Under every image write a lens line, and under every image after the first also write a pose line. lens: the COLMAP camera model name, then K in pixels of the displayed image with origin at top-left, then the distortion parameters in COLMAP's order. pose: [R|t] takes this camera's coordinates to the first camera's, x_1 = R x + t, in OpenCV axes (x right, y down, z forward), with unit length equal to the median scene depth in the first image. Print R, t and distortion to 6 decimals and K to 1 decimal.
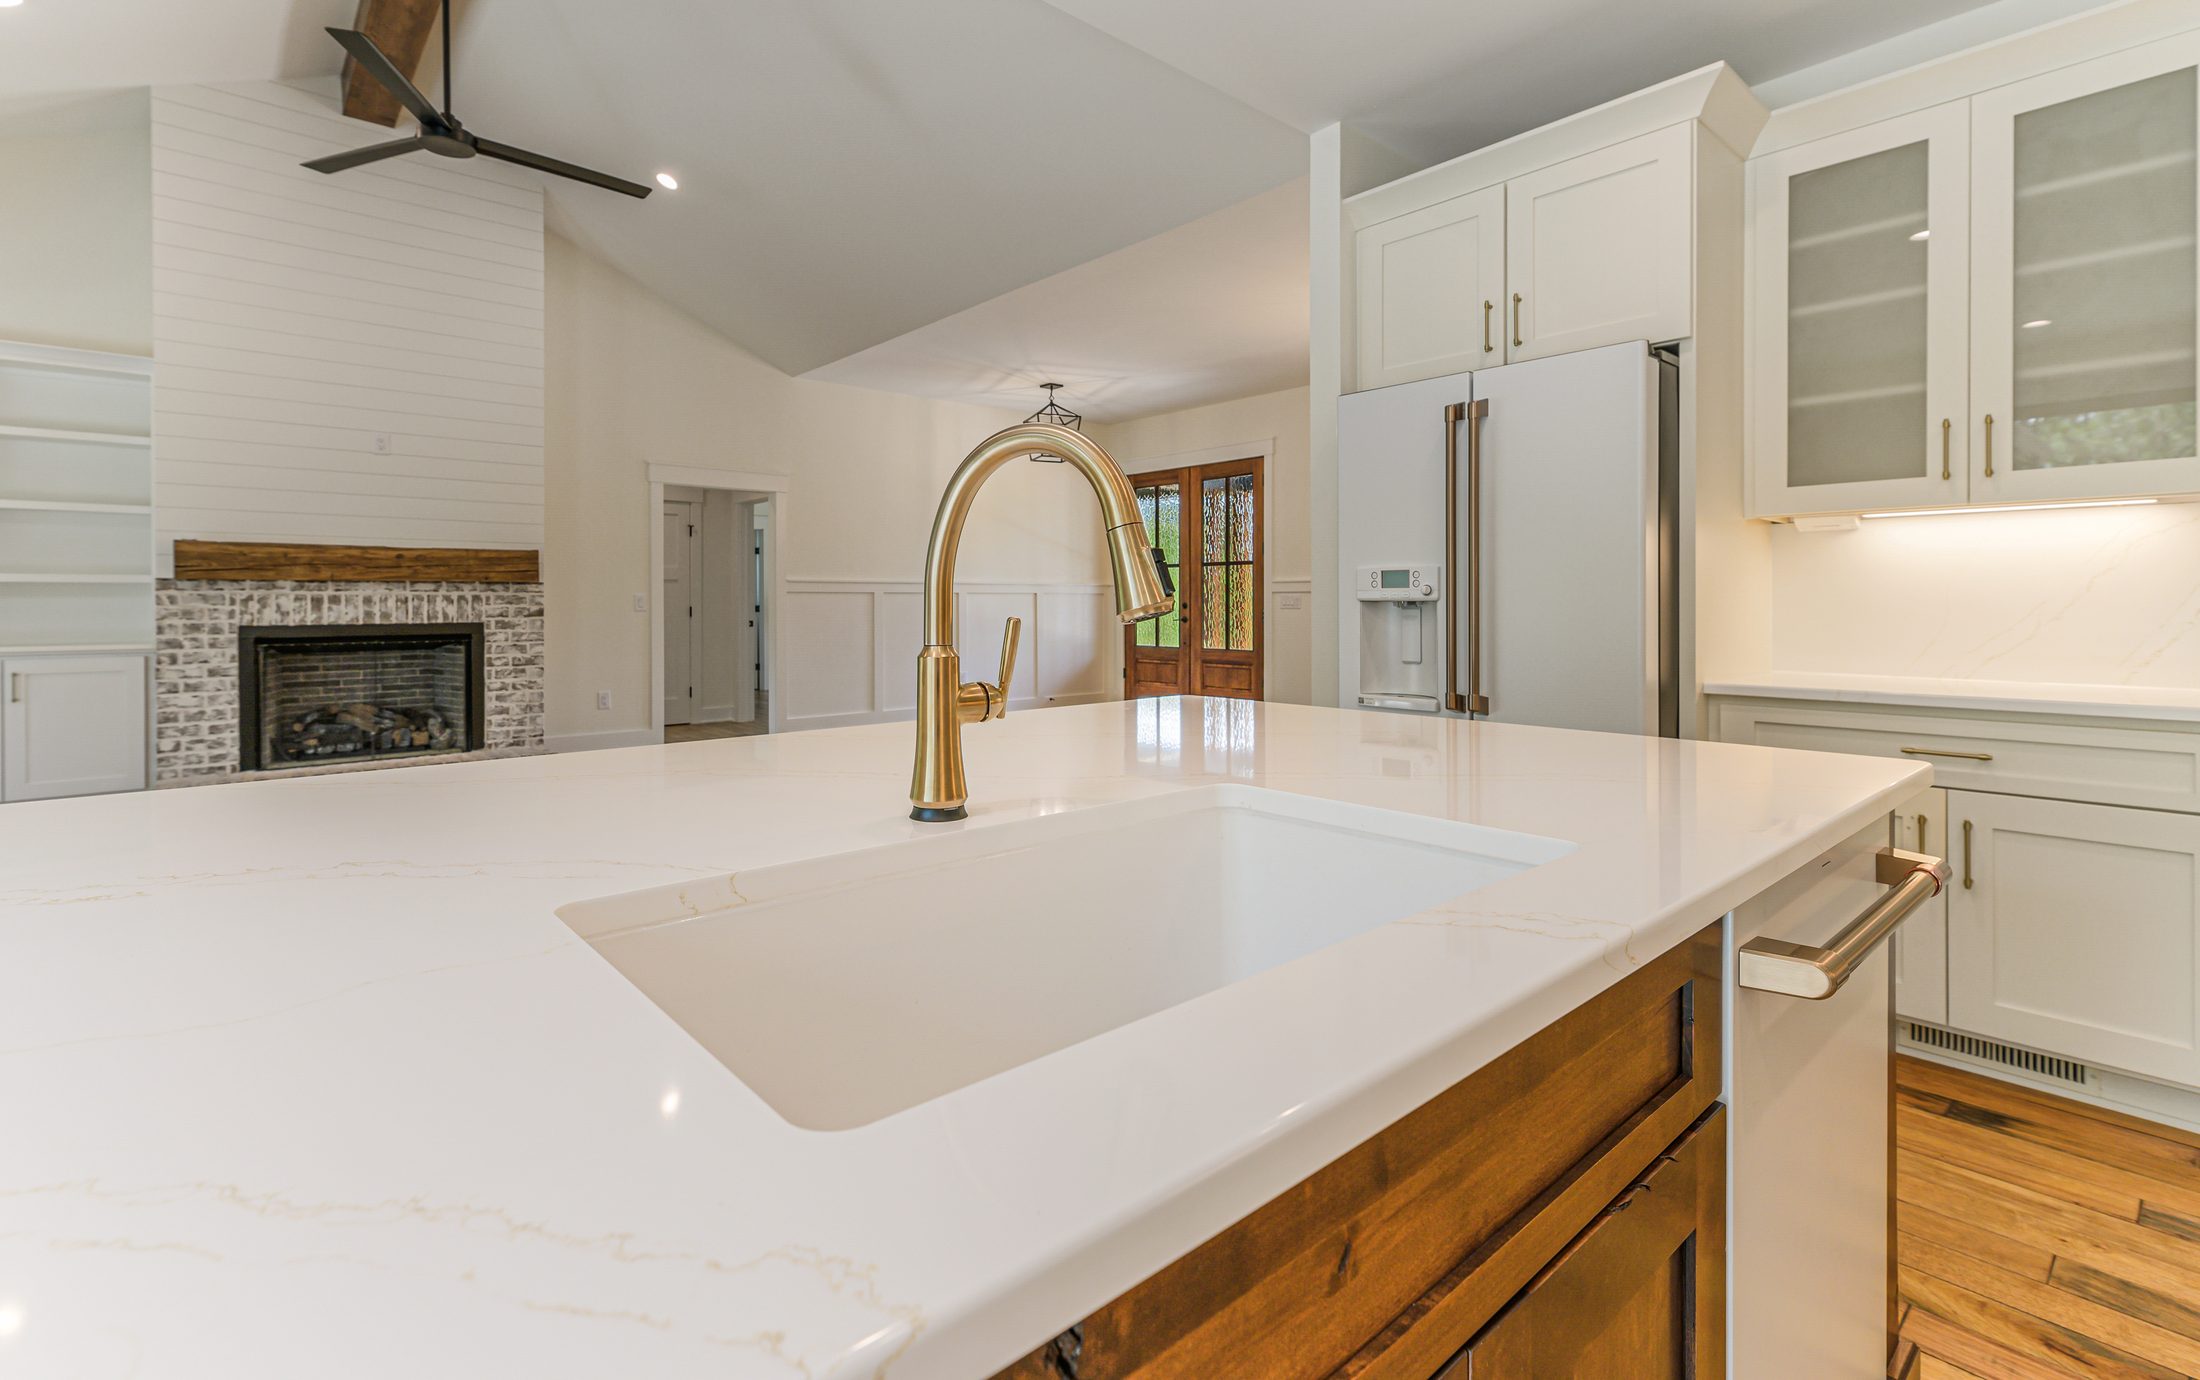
lens RADIAL K [[994.3, 0, 1104.5], [0, 994.3, 606.0], [0, 0, 1]] dist [0.002897, 0.000441]
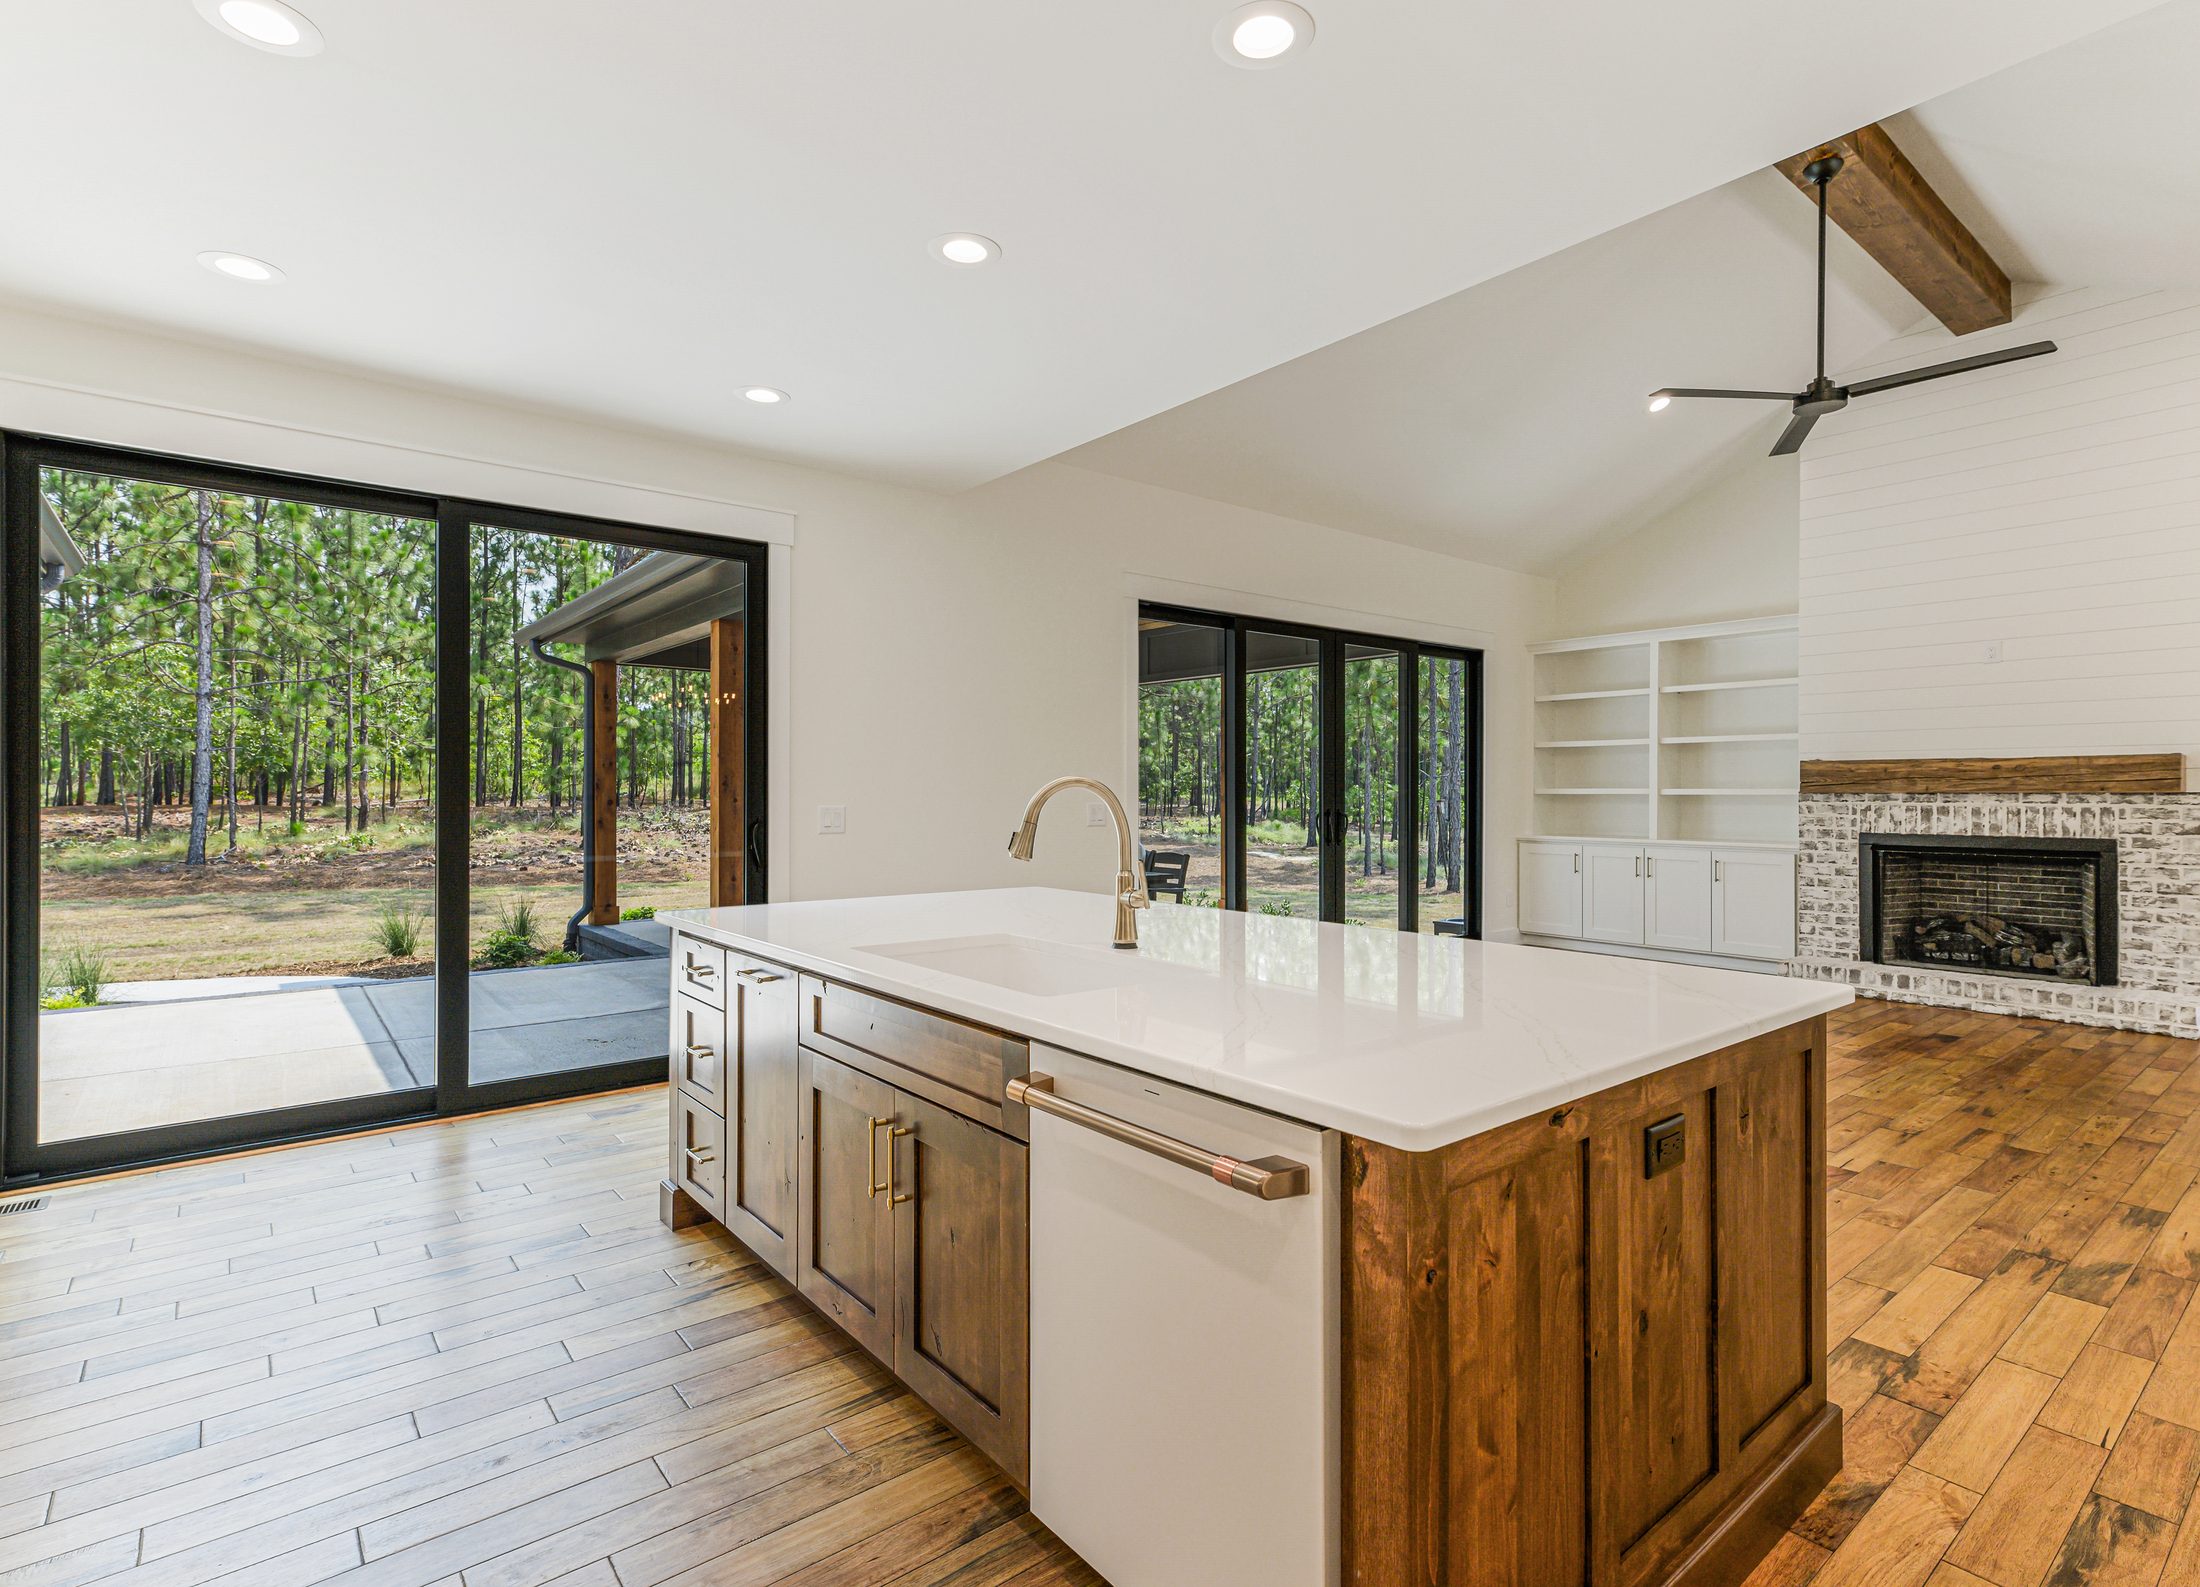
lens RADIAL K [[1082.5, 0, 1100.0], [0, 1082.5, 793.5], [0, 0, 1]] dist [0.000012, -0.000013]
pose [[-0.055724, 0.004736, -0.998435, 0.386990], [-0.007001, 0.999962, 0.005134, -0.023525], [0.998422, 0.007276, -0.055688, 0.186826]]
